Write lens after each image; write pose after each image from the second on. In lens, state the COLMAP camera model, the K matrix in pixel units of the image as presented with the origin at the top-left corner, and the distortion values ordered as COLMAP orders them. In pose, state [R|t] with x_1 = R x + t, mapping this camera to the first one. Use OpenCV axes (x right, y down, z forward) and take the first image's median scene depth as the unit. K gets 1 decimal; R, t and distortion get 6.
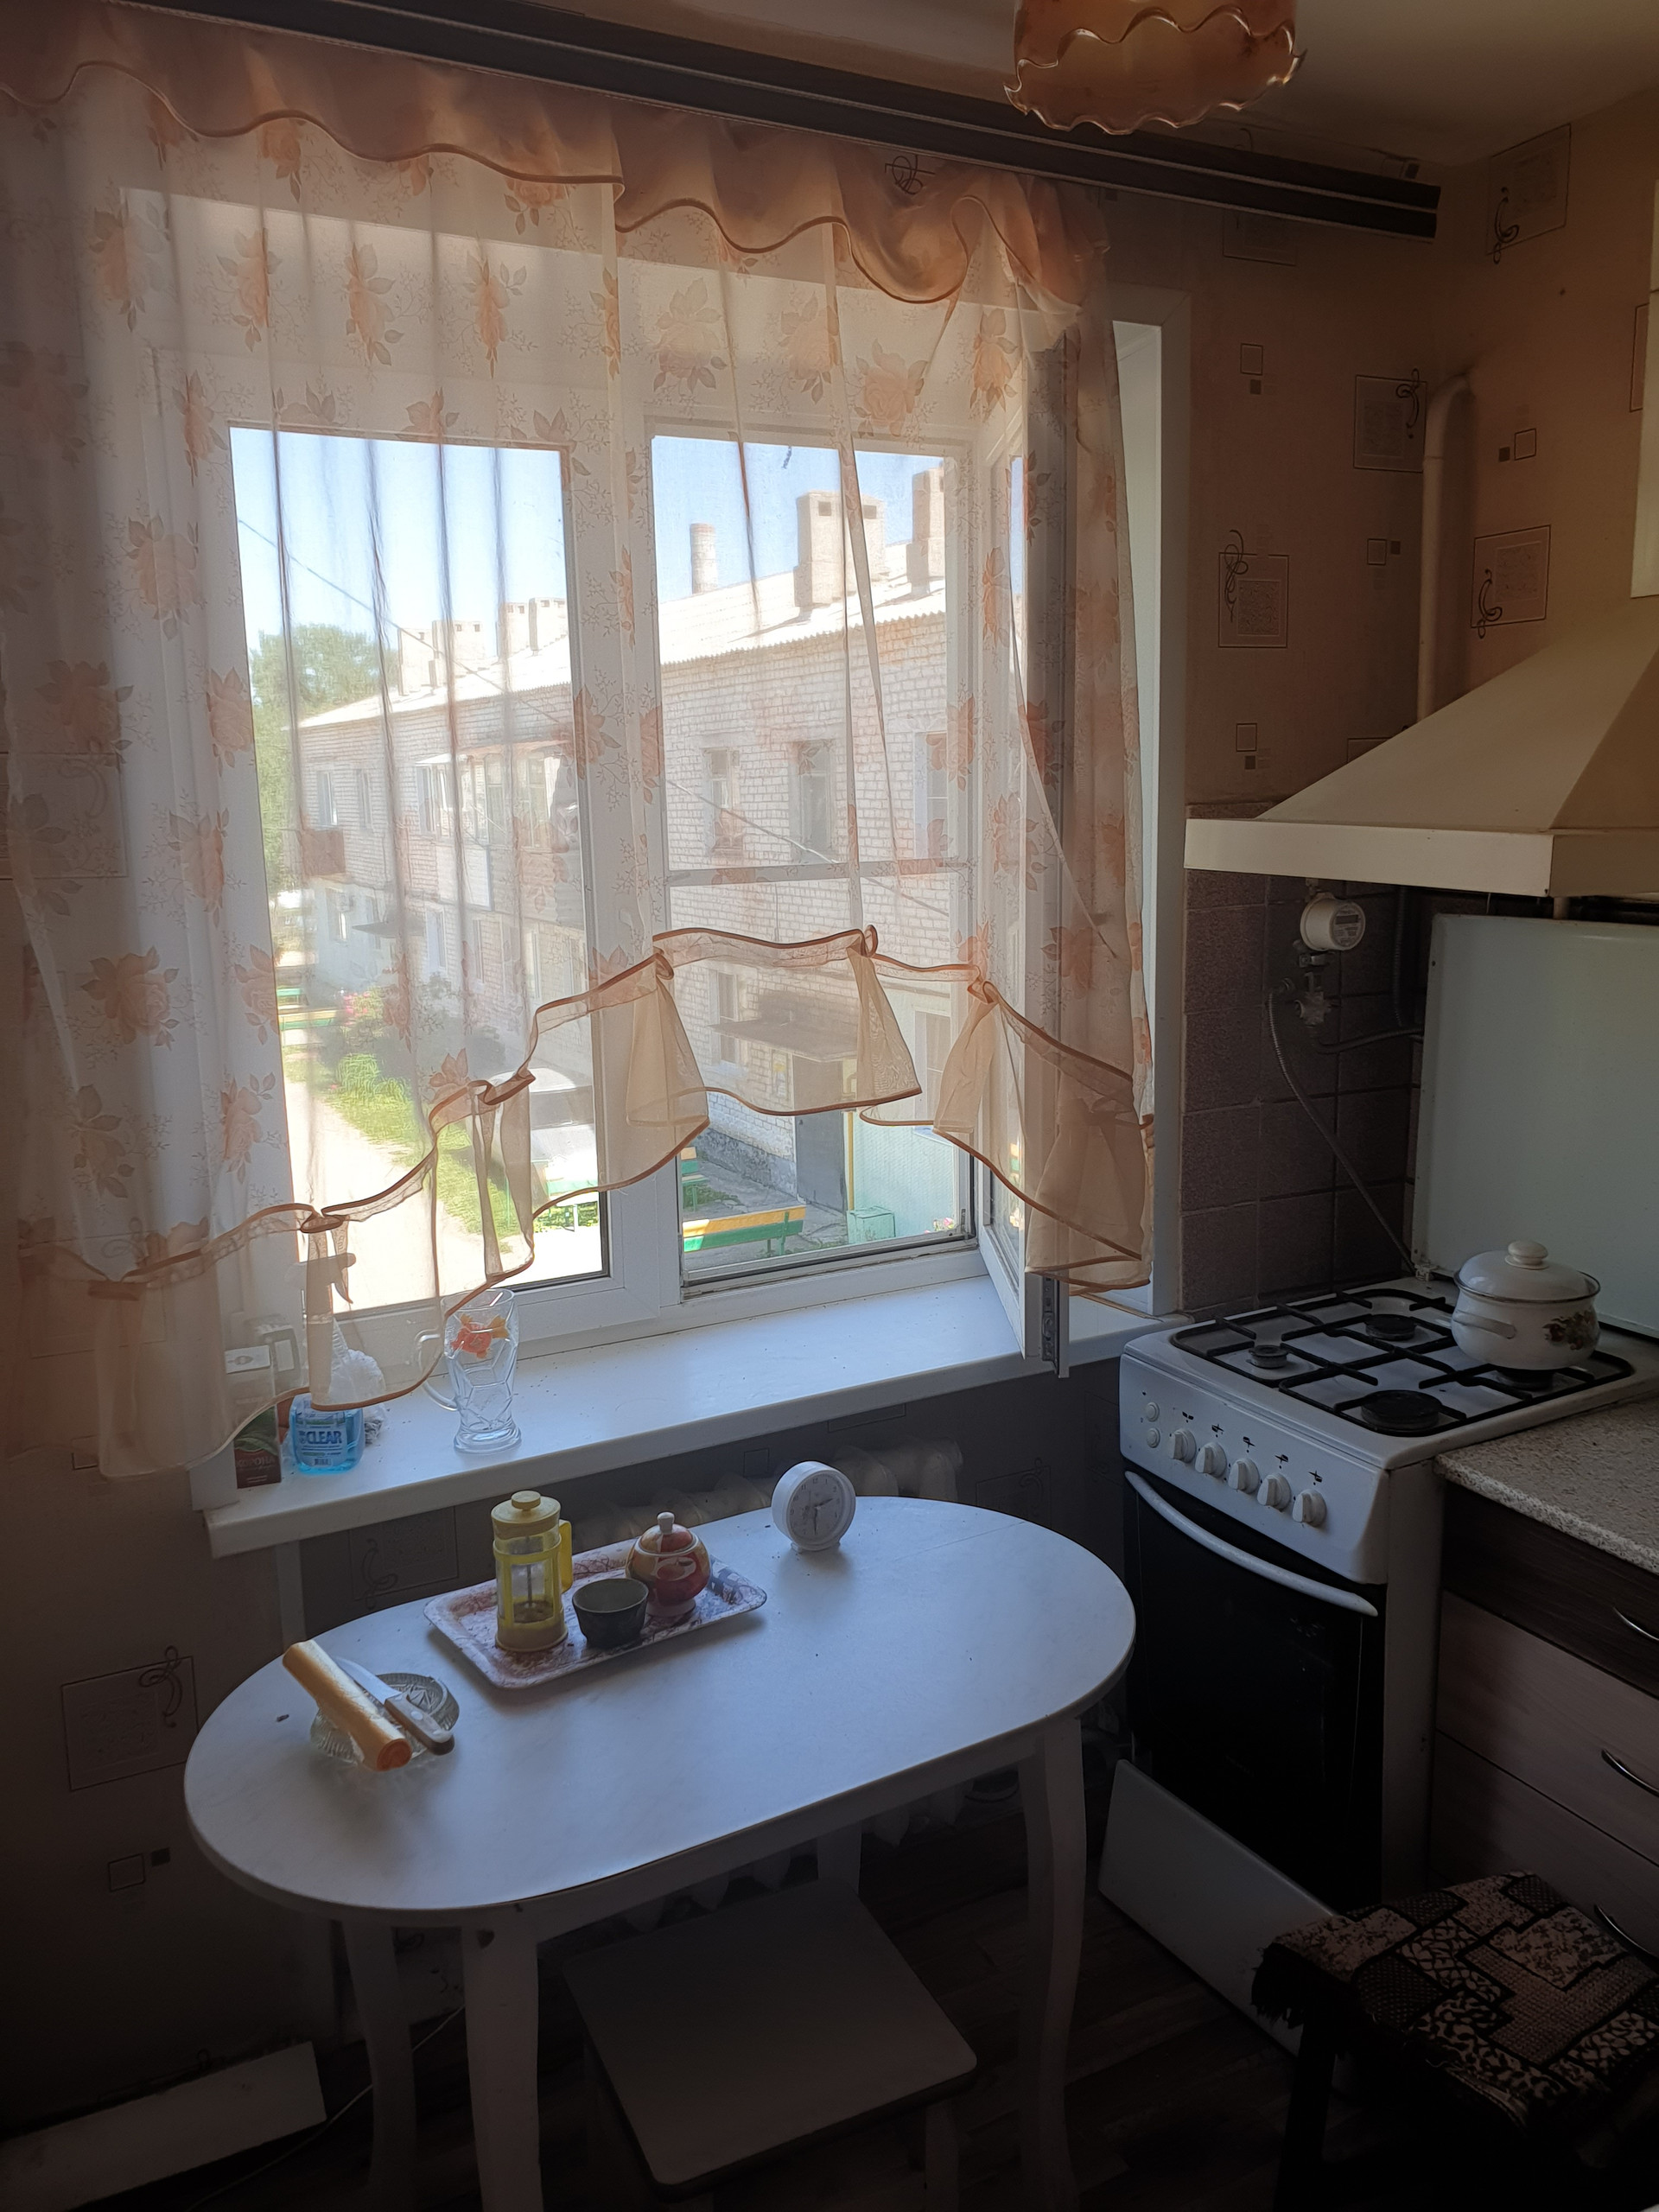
lens RADIAL K [[1709.8, 0, 823.5], [0, 1709.8, 1083.6], [0, 0, 1]] dist [0.009690, 0.015890]
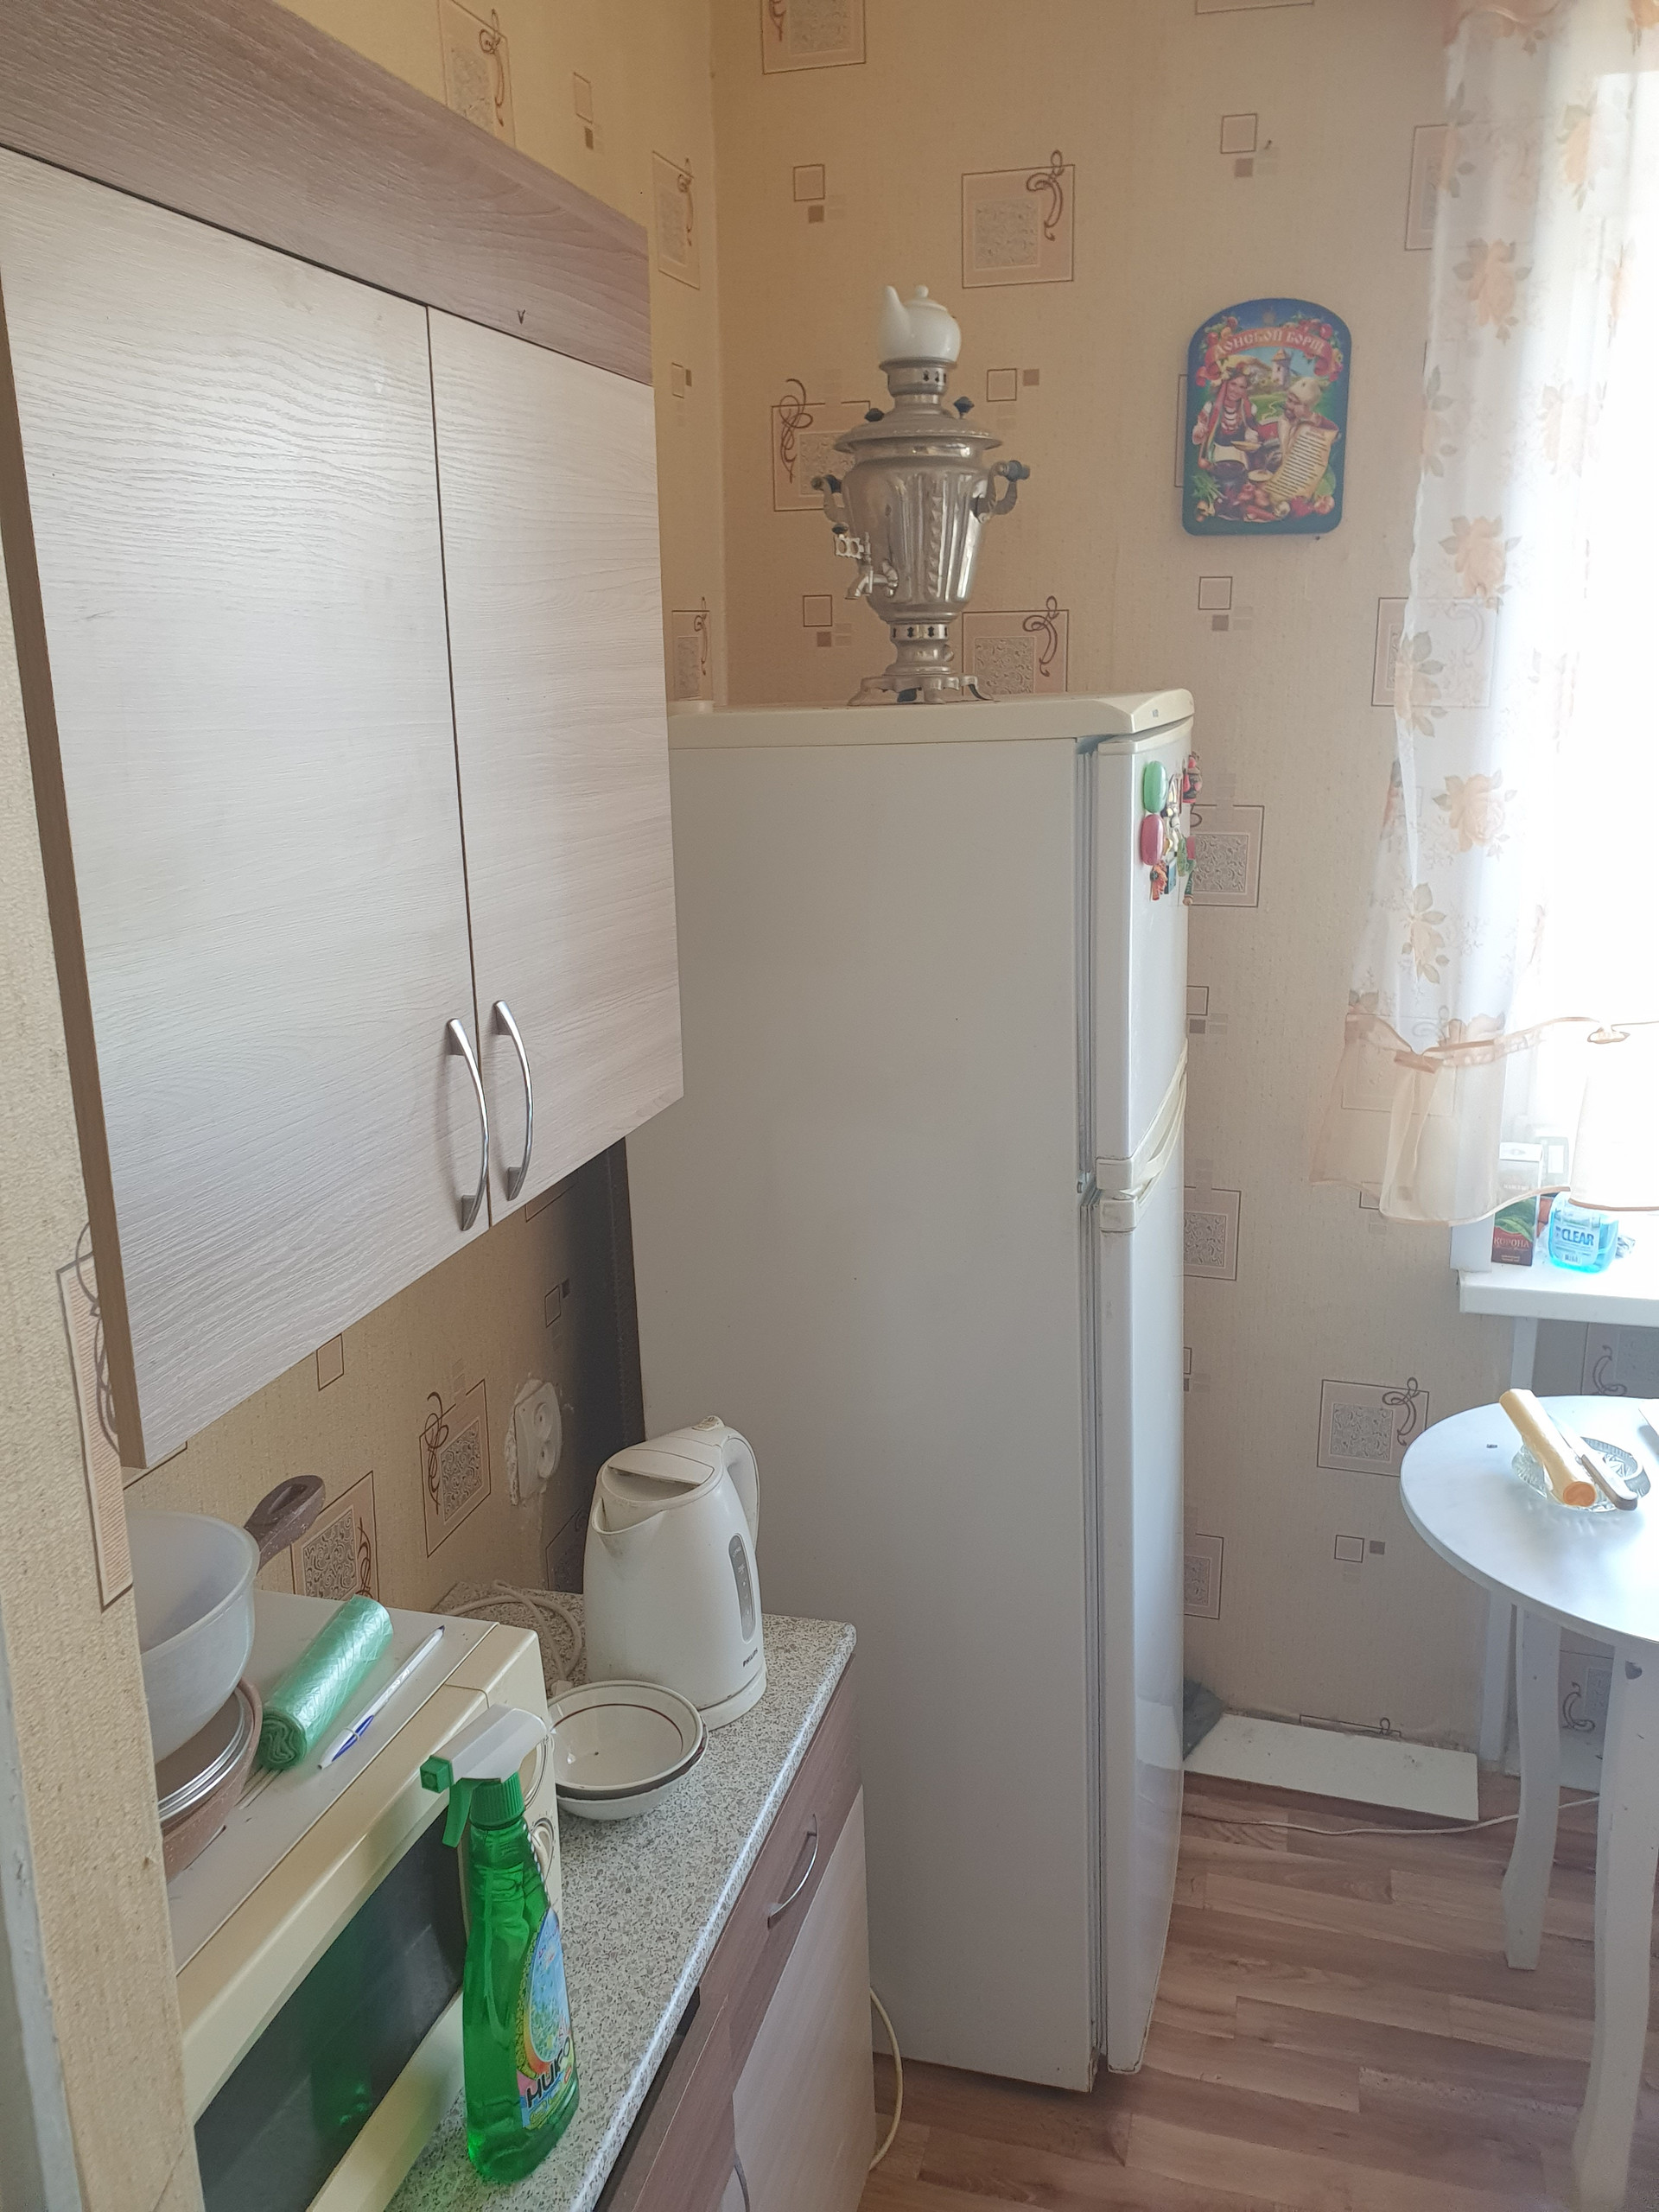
lens RADIAL K [[1709.8, 0, 847.4], [0, 1709.8, 1097.3], [0, 0, 1]] dist [0.009690, 0.015890]
pose [[0.731872, 0.183026, -0.656403, 0.070895], [-0.125341, 0.982977, 0.134333, 0.031309], [0.669815, -0.016040, 0.742354, -0.126711]]
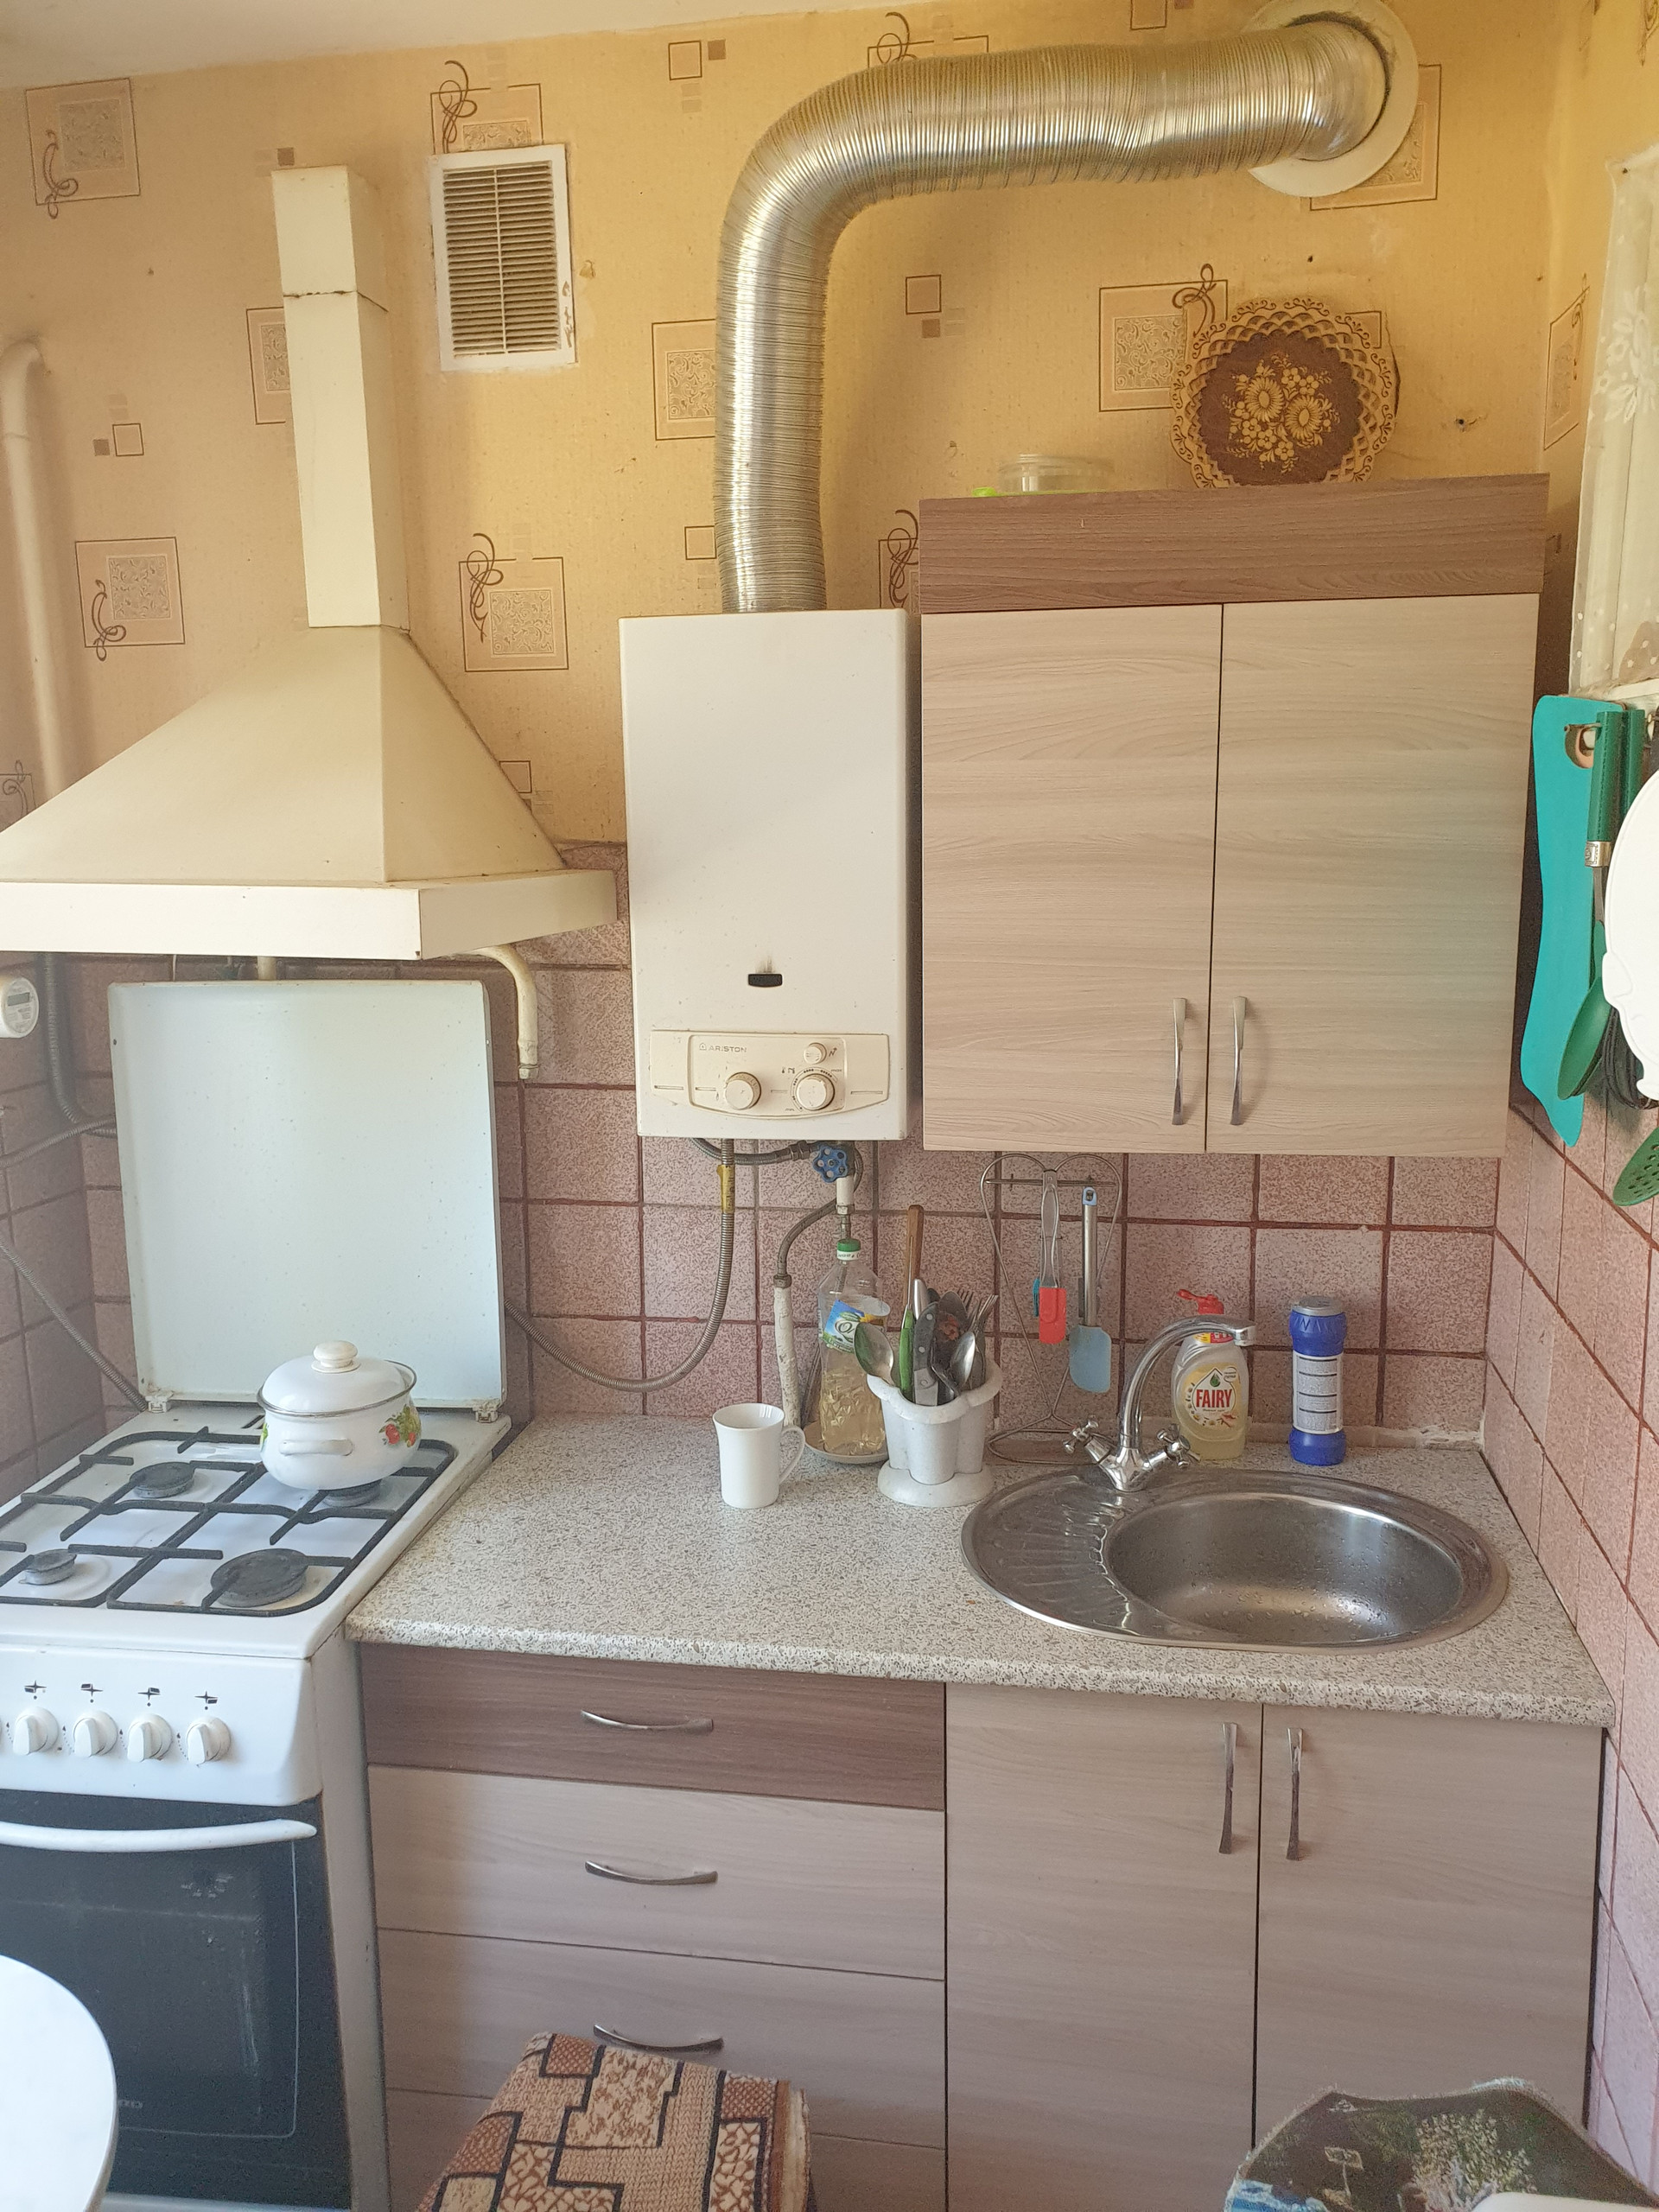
lens RADIAL K [[1709.8, 0, 829.7], [0, 1709.8, 1099.3], [0, 0, 1]] dist [0.009690, 0.015890]
pose [[0.595543, -0.128753, 0.792938, -0.152447], [0.141945, 0.988407, 0.053883, -0.053476], [-0.790683, 0.080464, 0.606915, 0.298469]]
